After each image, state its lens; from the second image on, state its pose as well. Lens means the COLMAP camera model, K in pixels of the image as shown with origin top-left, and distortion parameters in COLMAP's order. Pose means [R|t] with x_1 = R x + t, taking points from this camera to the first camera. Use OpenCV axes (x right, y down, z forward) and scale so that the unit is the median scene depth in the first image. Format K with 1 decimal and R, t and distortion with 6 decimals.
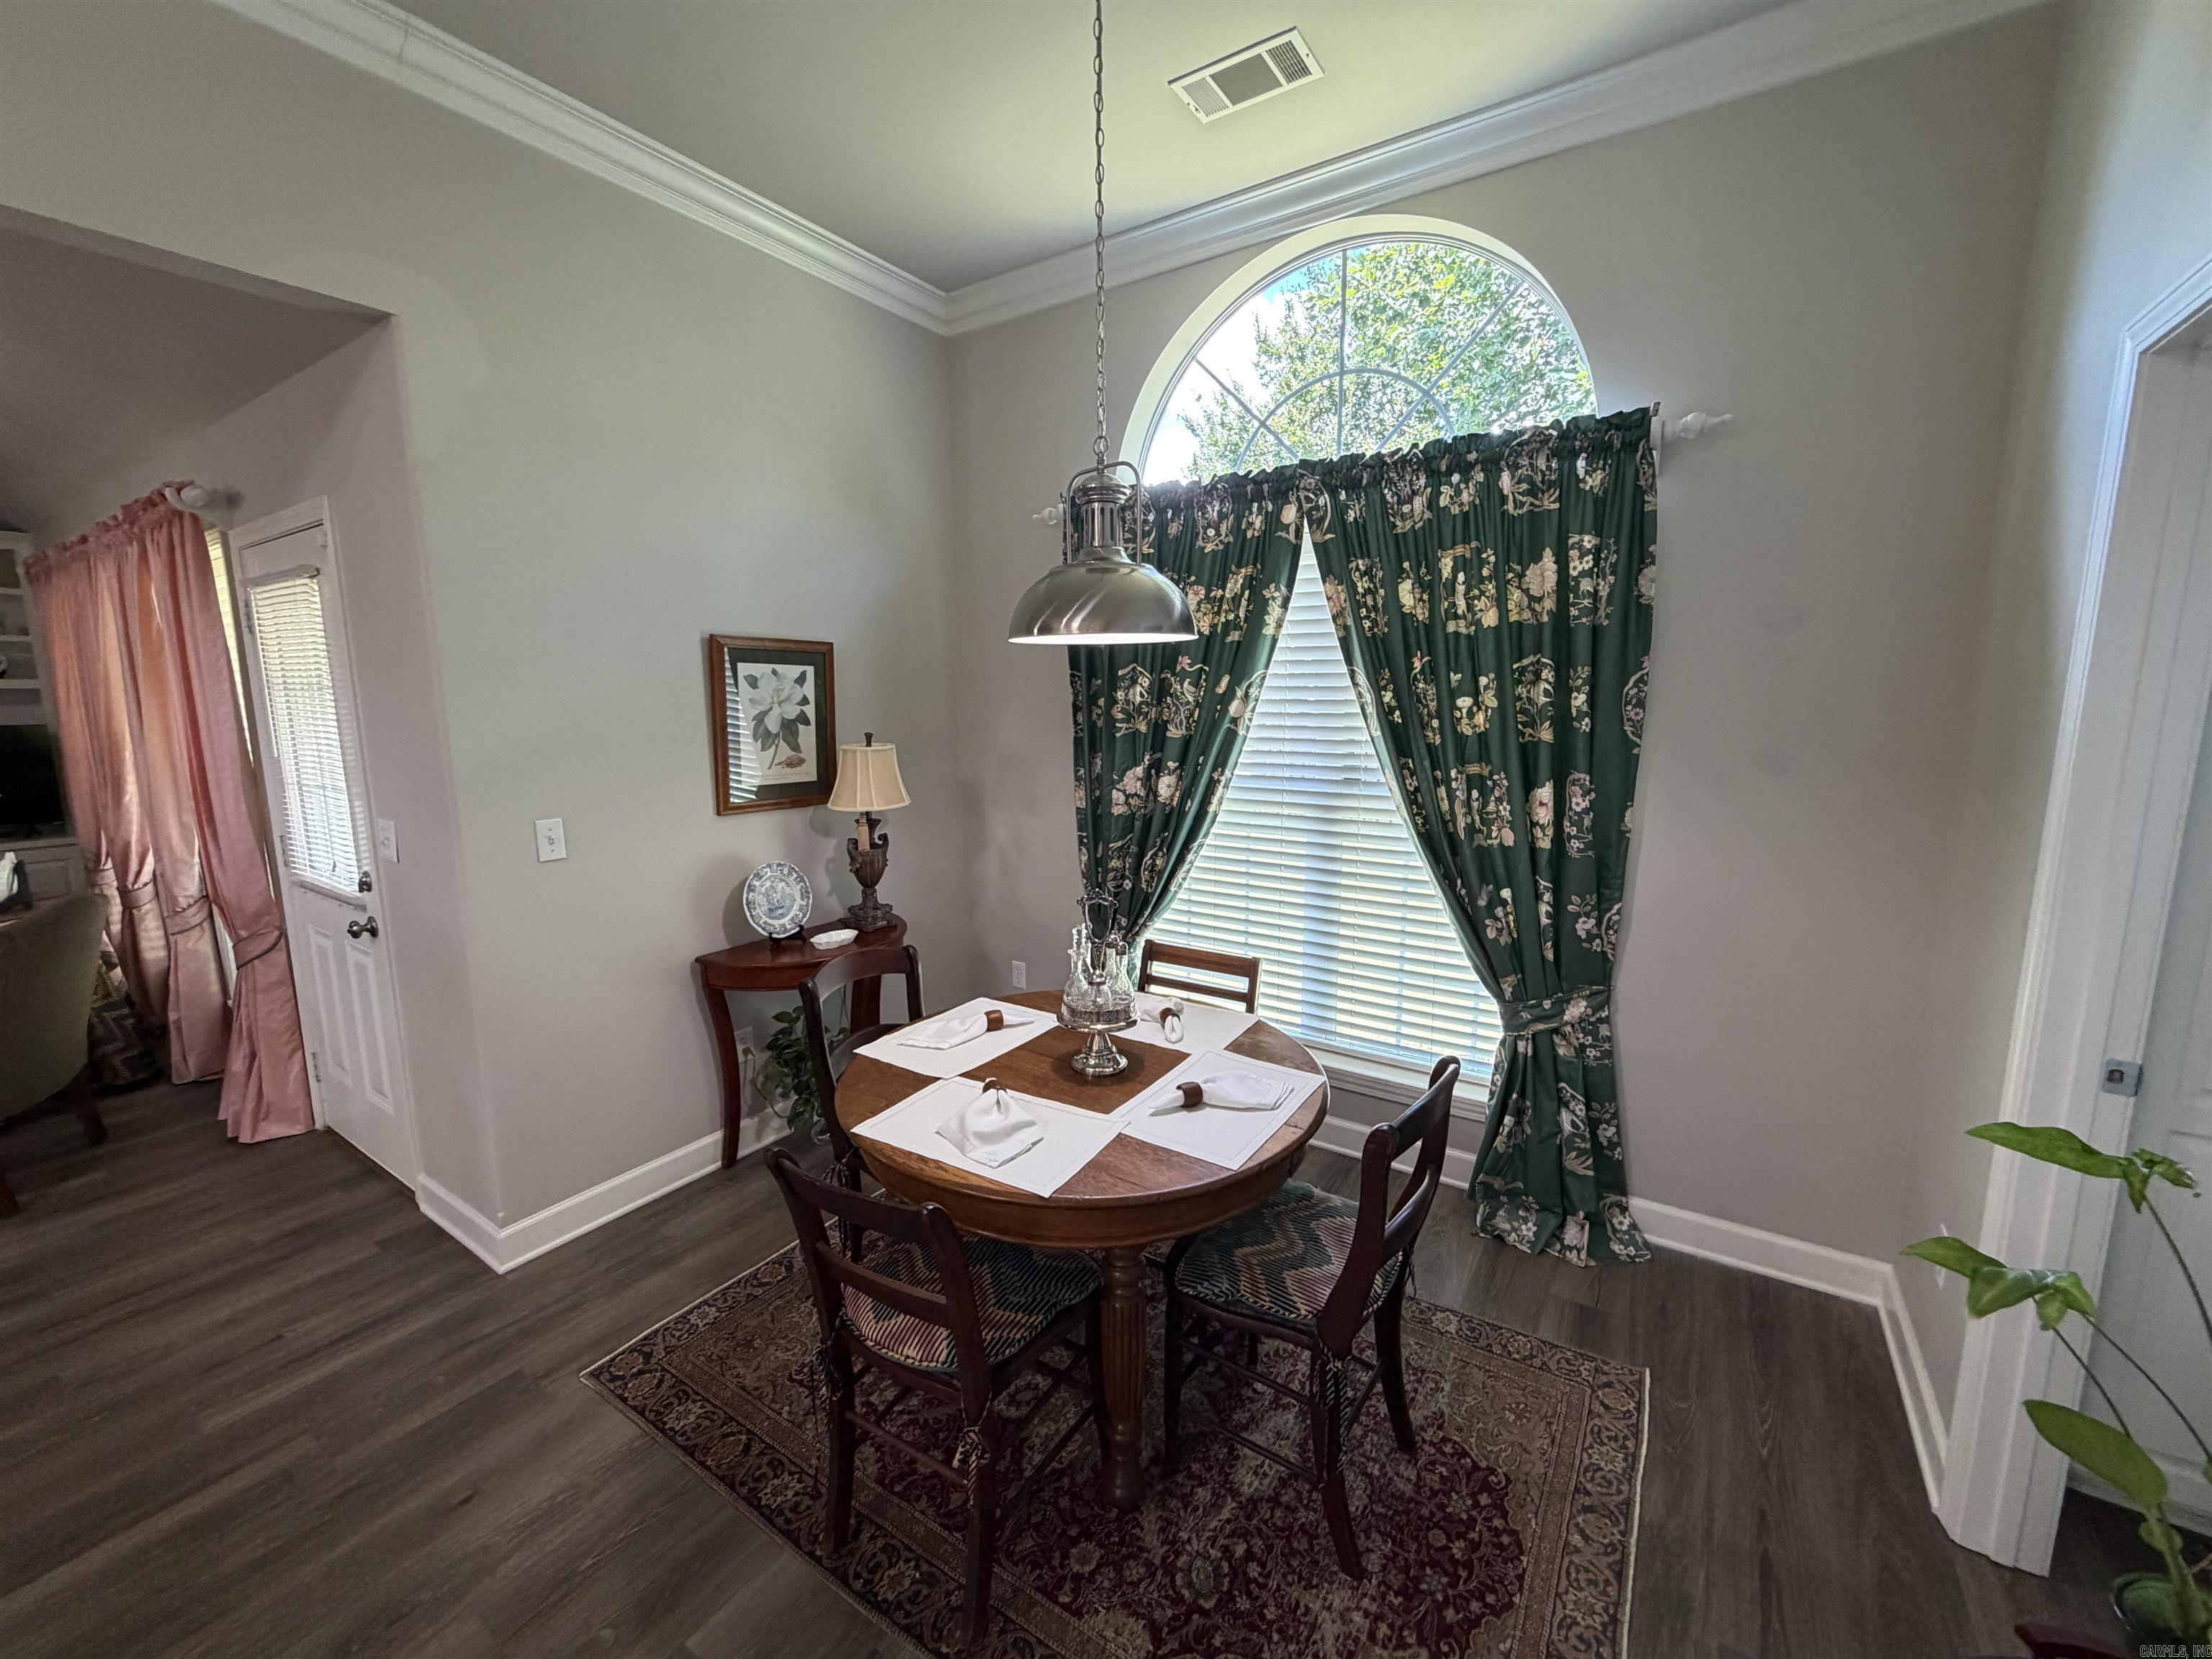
lens RADIAL K [[882.1, 0, 1102.7], [0, 882.1, 819.5], [0, 0, 1]] dist [-0.000332, -0.000461]
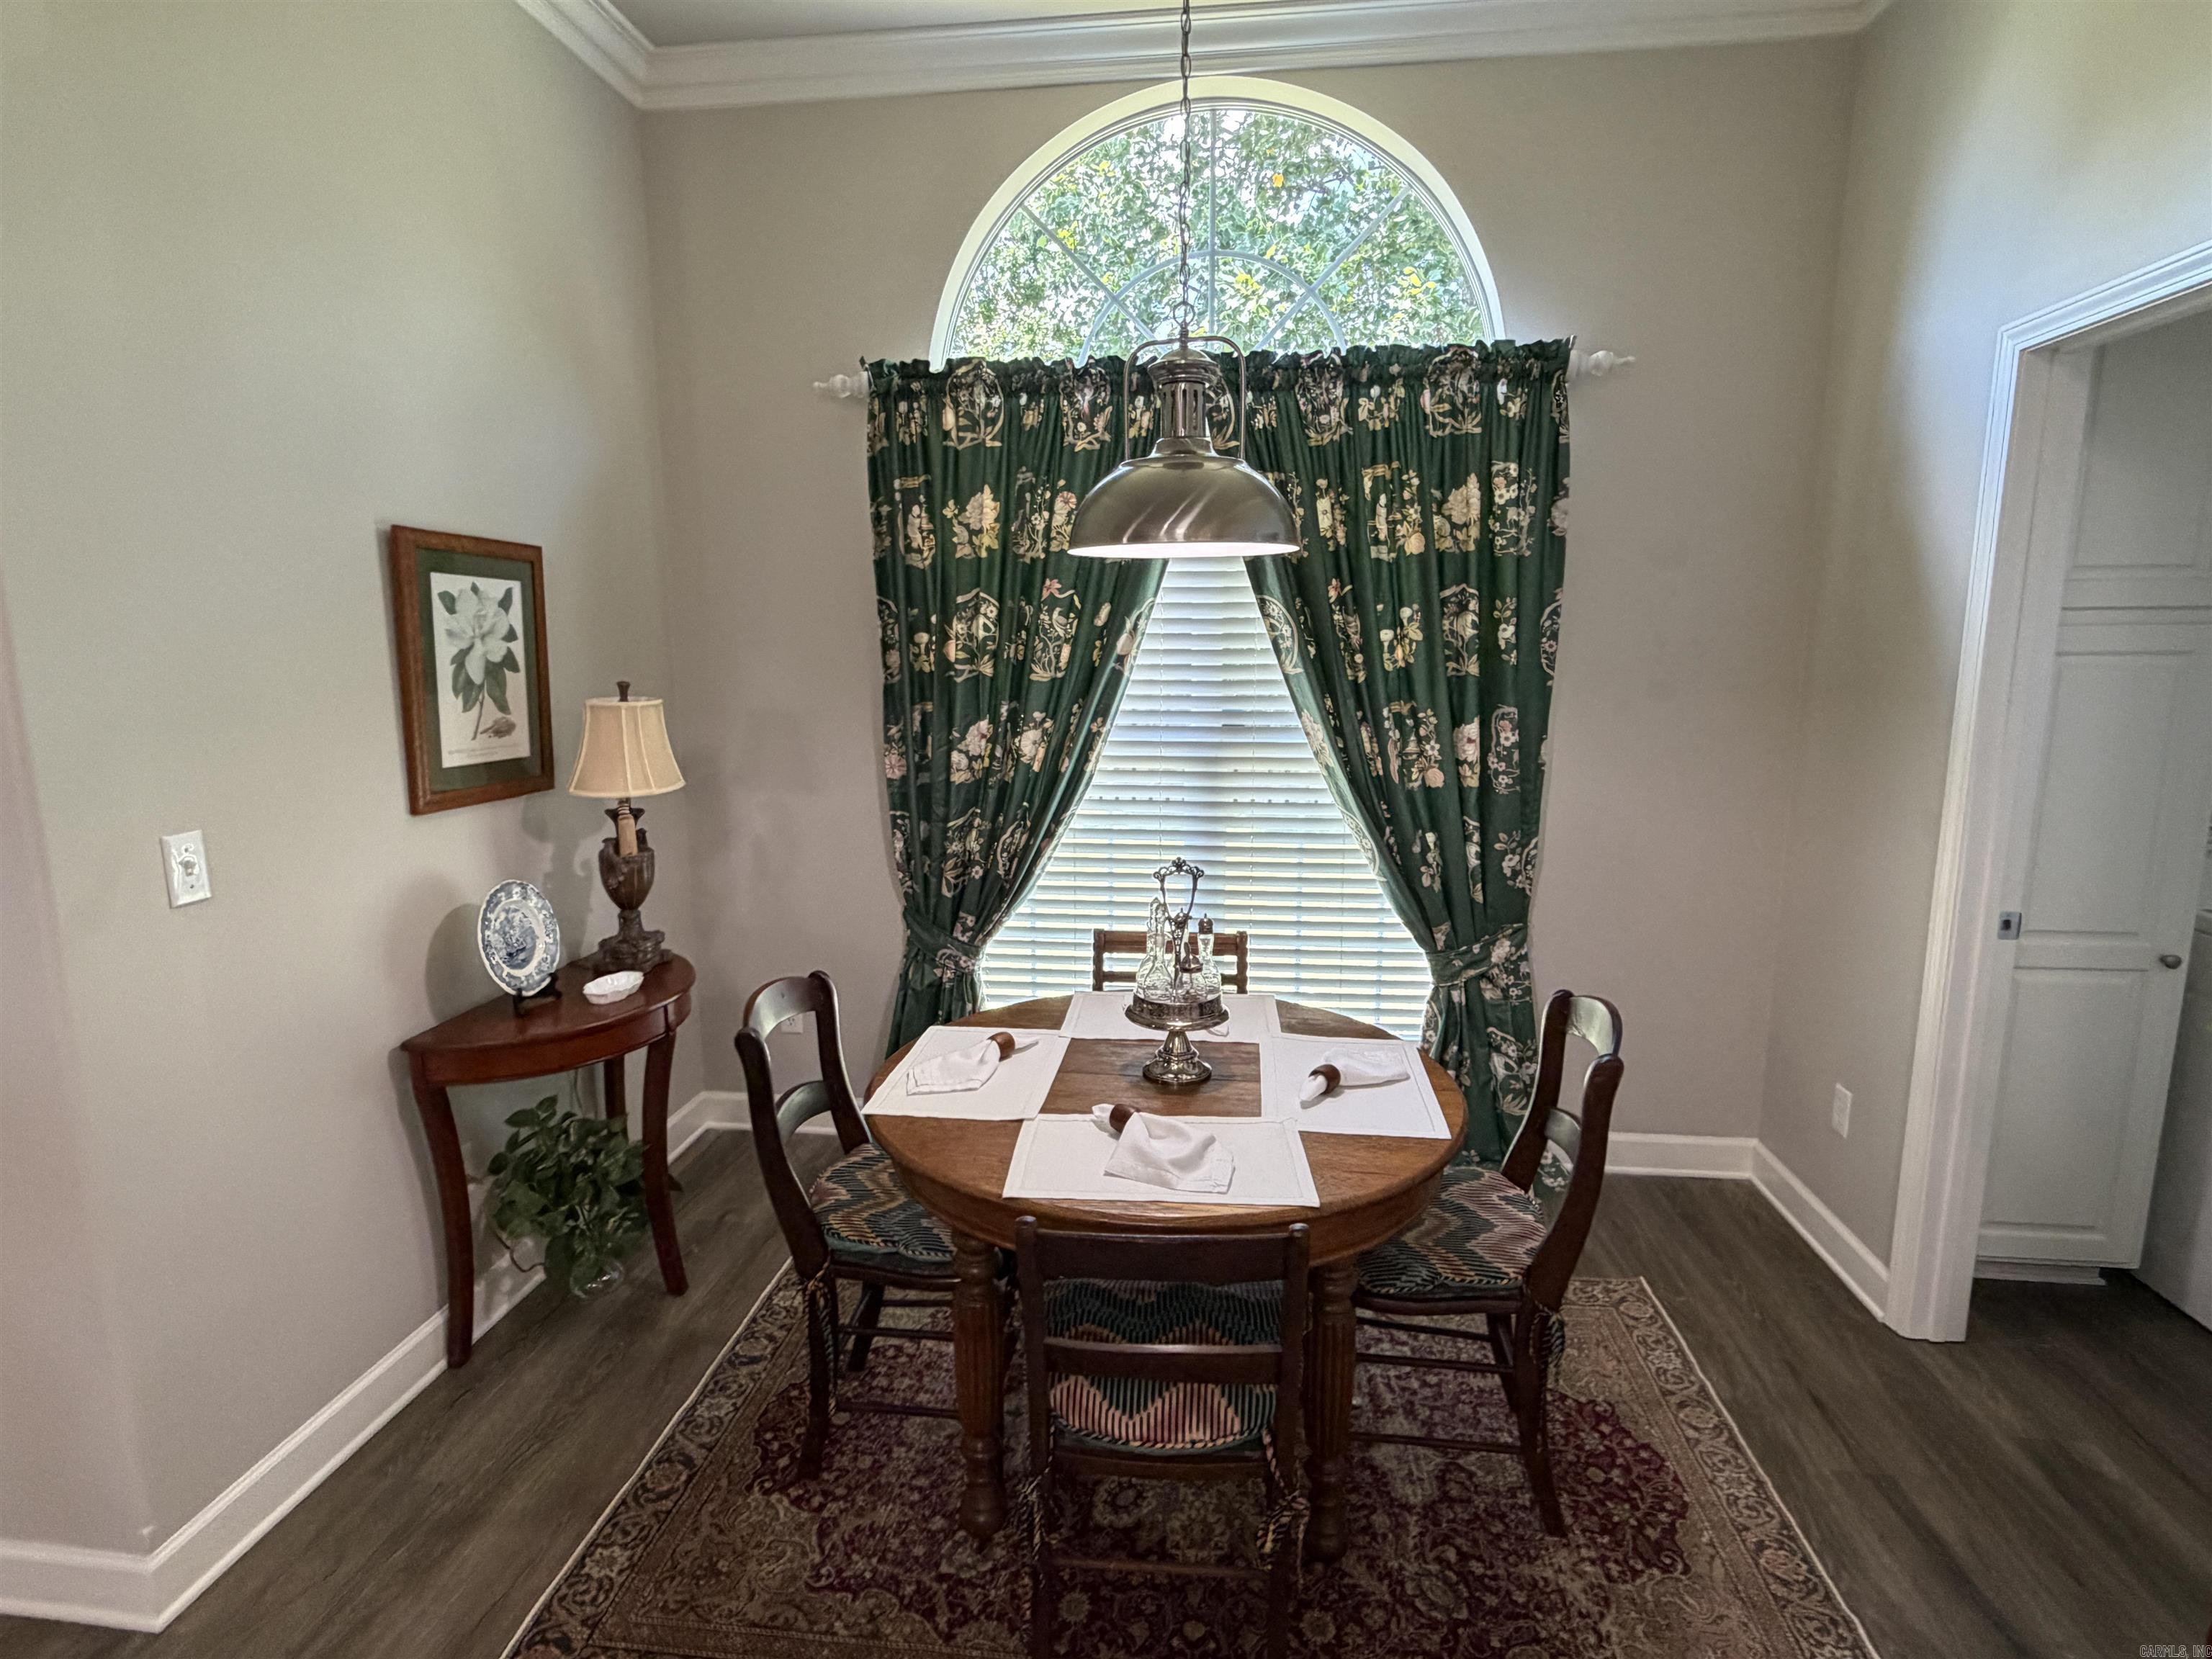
lens RADIAL K [[1138.1, 0, 1115.5], [0, 1138.1, 813.2], [0, 0, 1]] dist [0.000482, -0.000472]
pose [[0.894625, -0.066879, 0.441785, -0.388274], [0.062872, 0.997740, 0.023722, 0.007240], [-0.442373, 0.006553, 0.896807, 0.056812]]
